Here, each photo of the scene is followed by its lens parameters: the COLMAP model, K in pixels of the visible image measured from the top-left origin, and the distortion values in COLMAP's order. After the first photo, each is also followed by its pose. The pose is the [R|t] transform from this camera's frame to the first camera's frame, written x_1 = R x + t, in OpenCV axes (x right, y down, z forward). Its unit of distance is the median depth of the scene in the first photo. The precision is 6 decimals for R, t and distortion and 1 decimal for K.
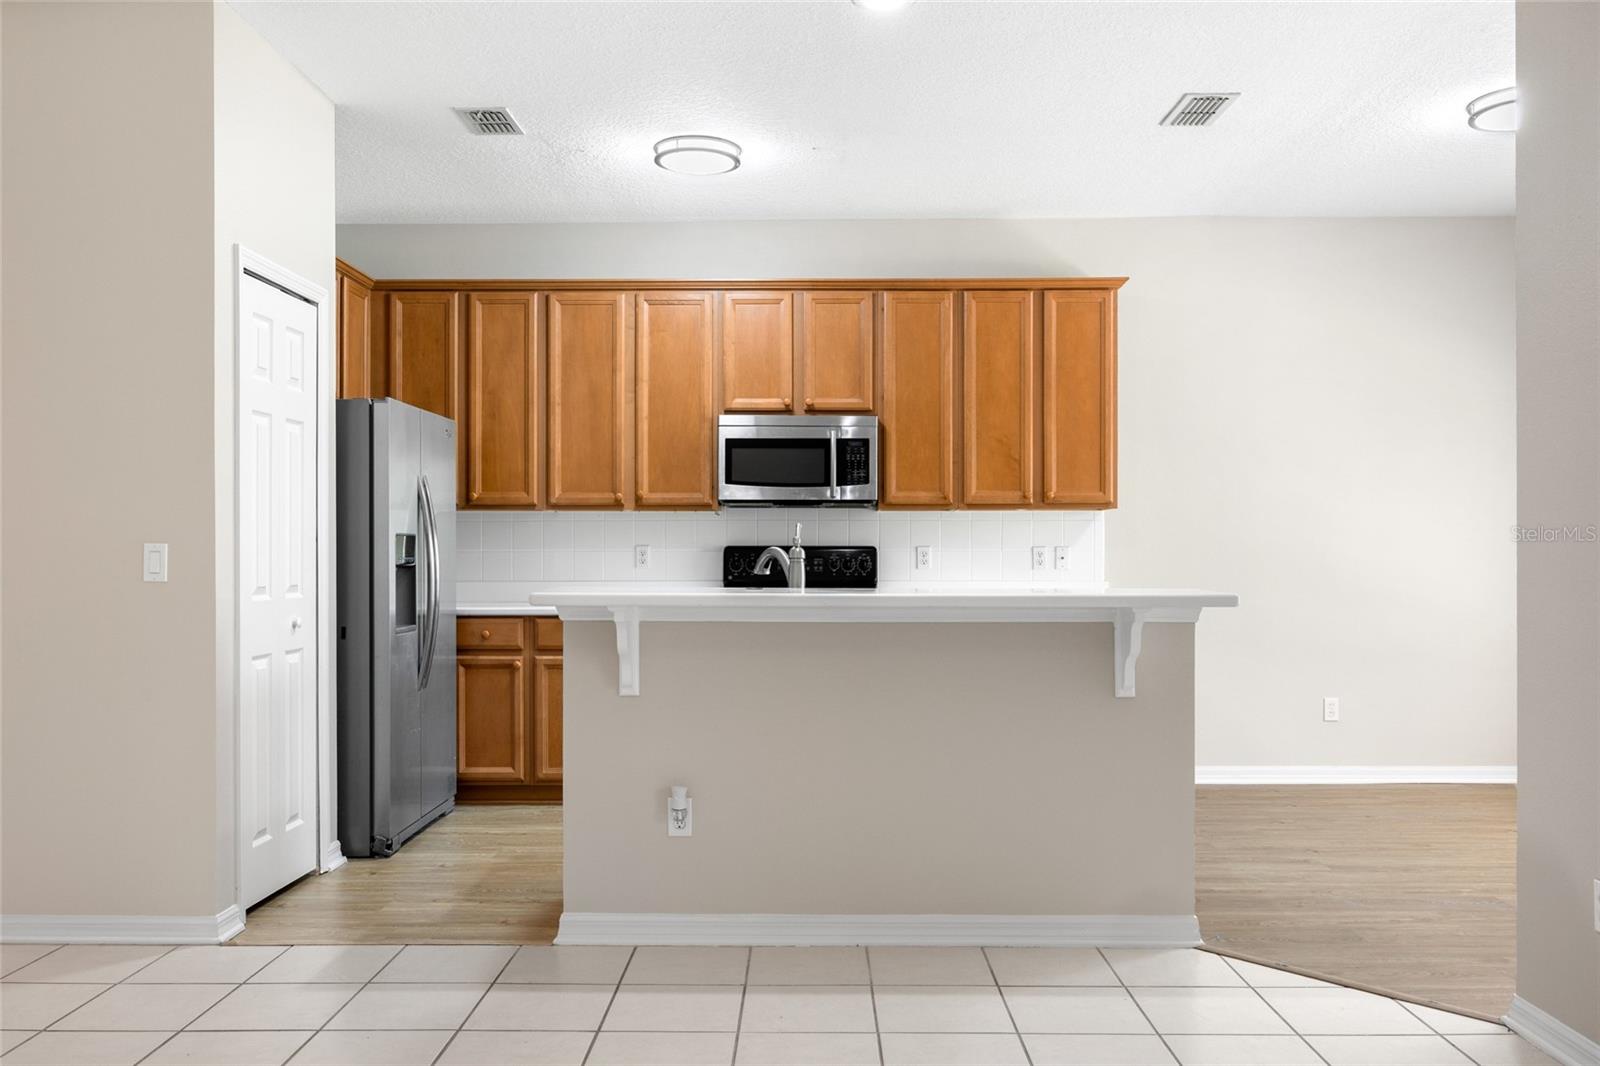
lens RADIAL K [[1288.0, 0, 808.4], [0, 1288.0, 555.9], [0, 0, 1]] dist [-0.004348, -0.002624]
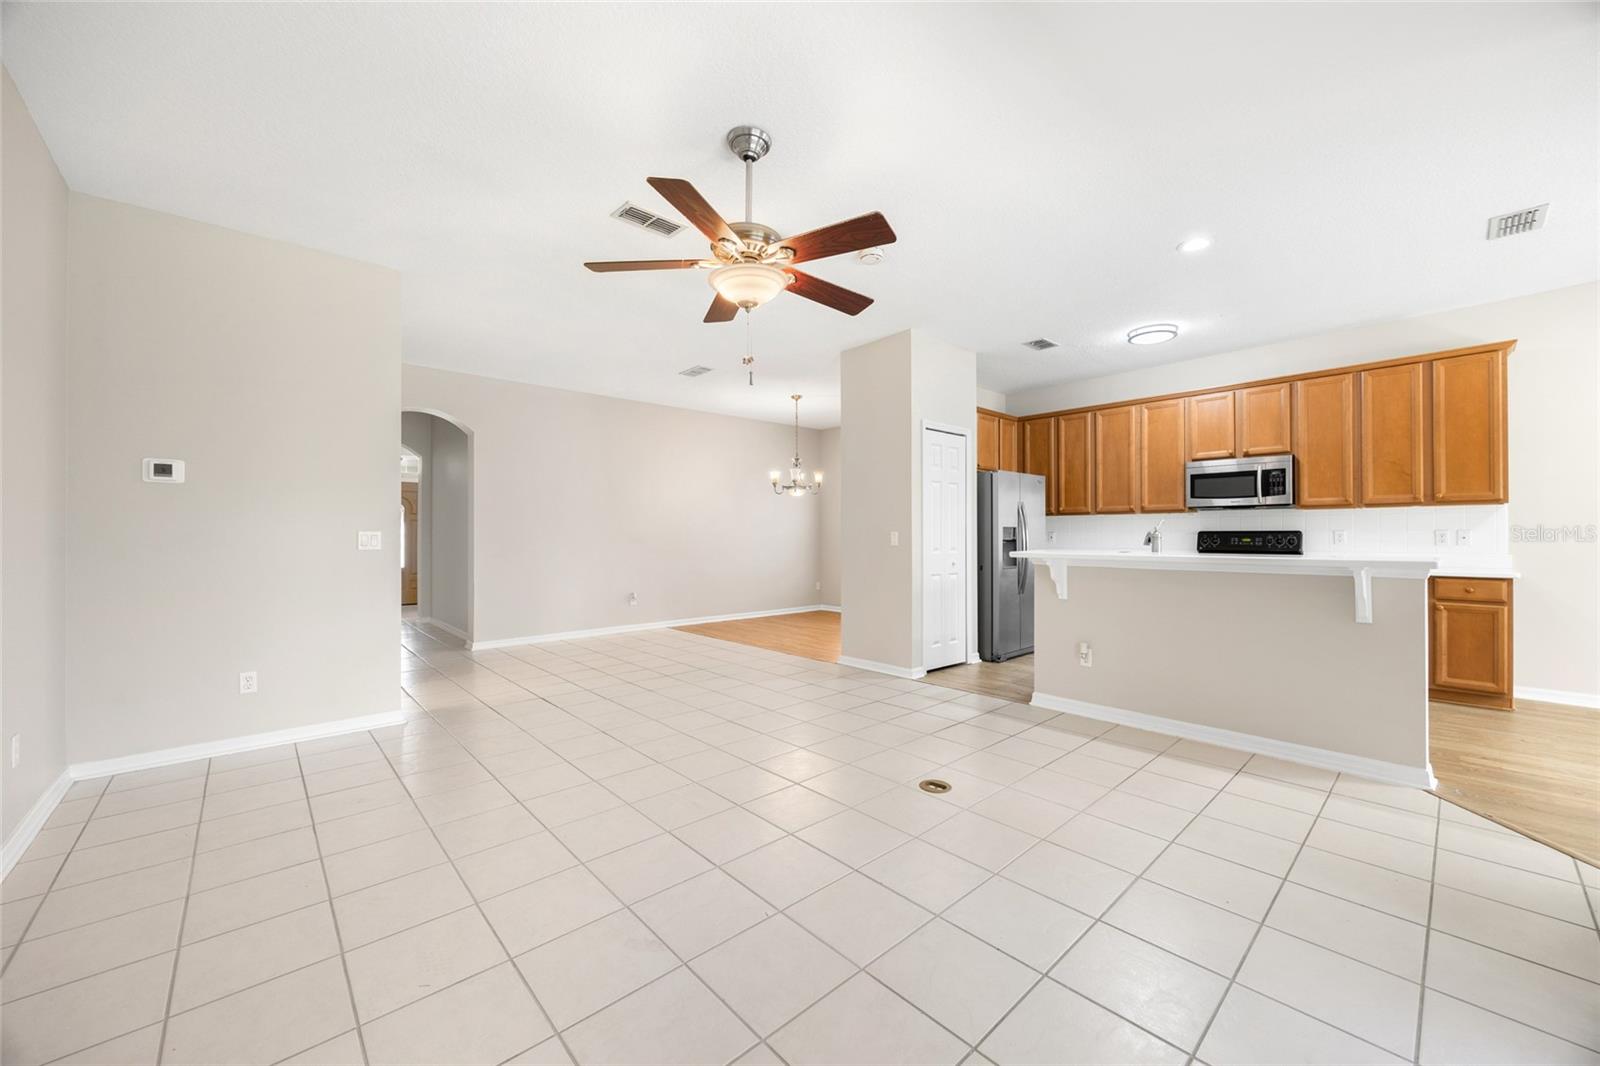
lens RADIAL K [[609.6, 0, 805.3], [0, 609.6, 531.1], [0, 0, 1]] dist [-0.000787, 0.000008]
pose [[0.681573, -0.006746, -0.731719, 0.203091], [-0.000385, 0.999954, -0.009577, 0.000987], [0.731750, 0.006809, 0.681539, -0.025544]]
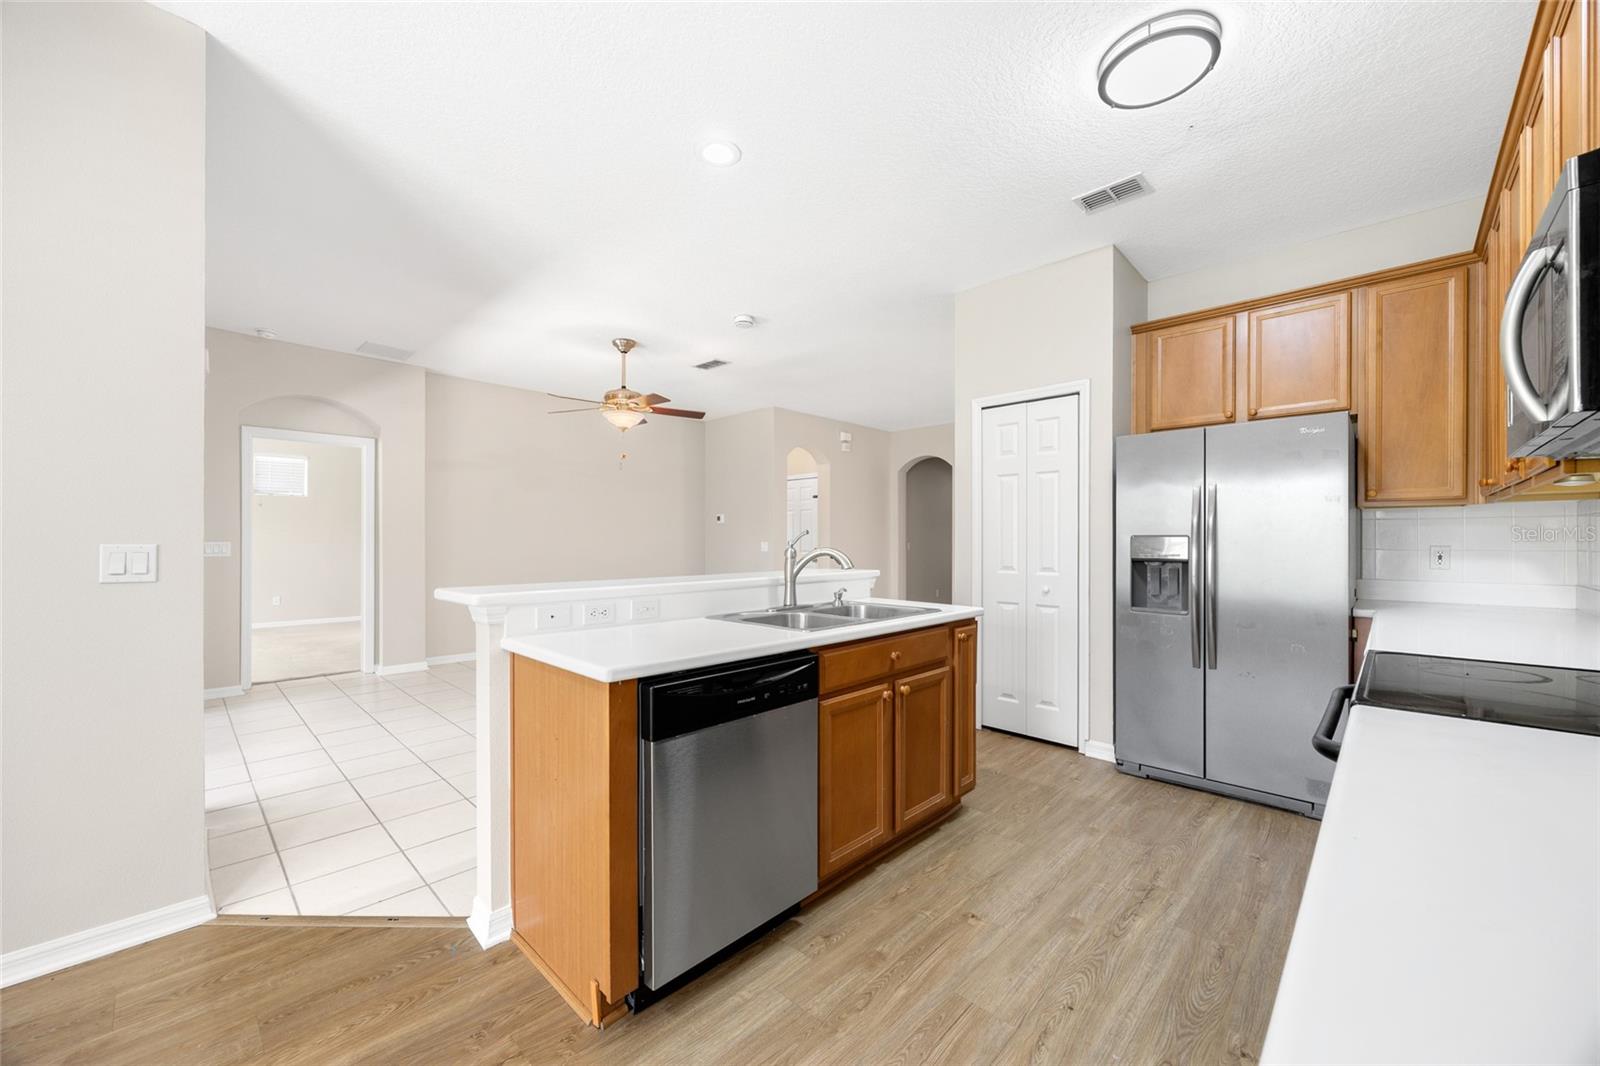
lens RADIAL K [[614.0, 0, 799.8], [0, 614.0, 536.7], [0, 0, 1]] dist [-0.000272, 0.000005]
pose [[-0.688026, -0.002121, -0.725683, 0.301375], [-0.001128, 0.999998, -0.001853, -0.011981], [0.725685, -0.000456, -0.688027, 0.957897]]
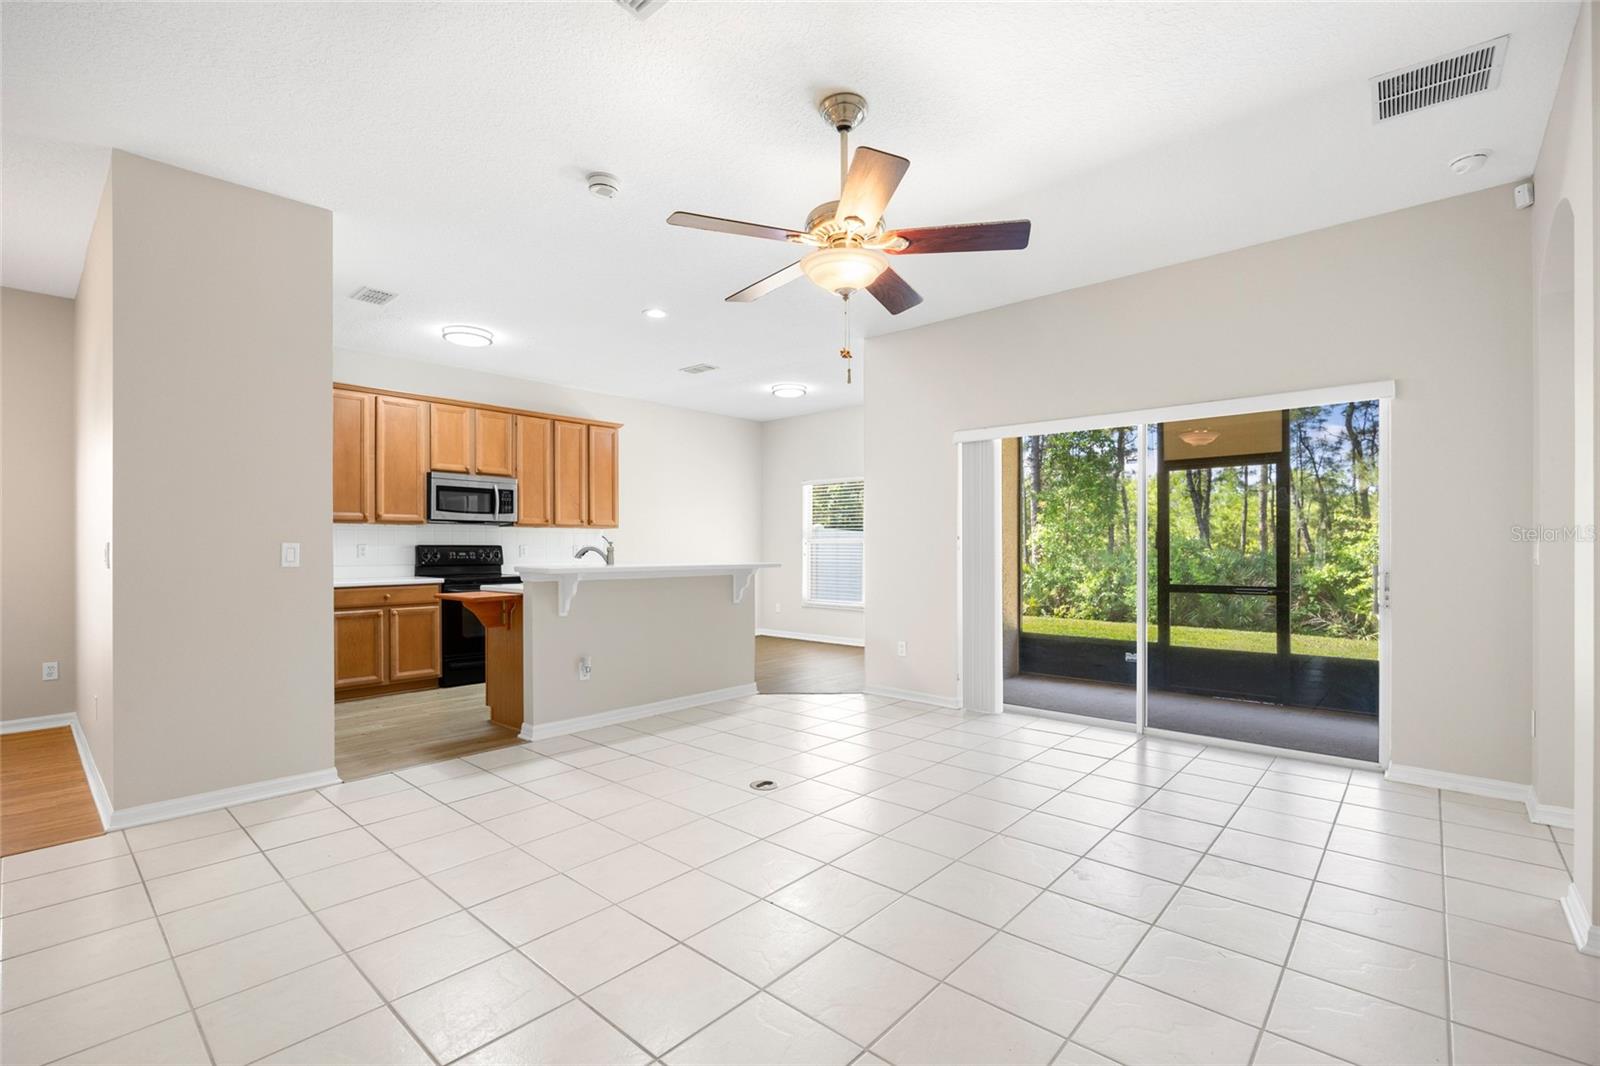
lens RADIAL K [[719.1, 0, 800.3], [0, 719.1, 549.6], [0, 0, 1]] dist [-0.000122, -0.000008]
pose [[0.659849, -0.002114, 0.751396, -0.478401], [0.003504, 0.999994, -0.000263, 0.000559], [-0.751390, 0.002806, 0.659852, -0.041972]]
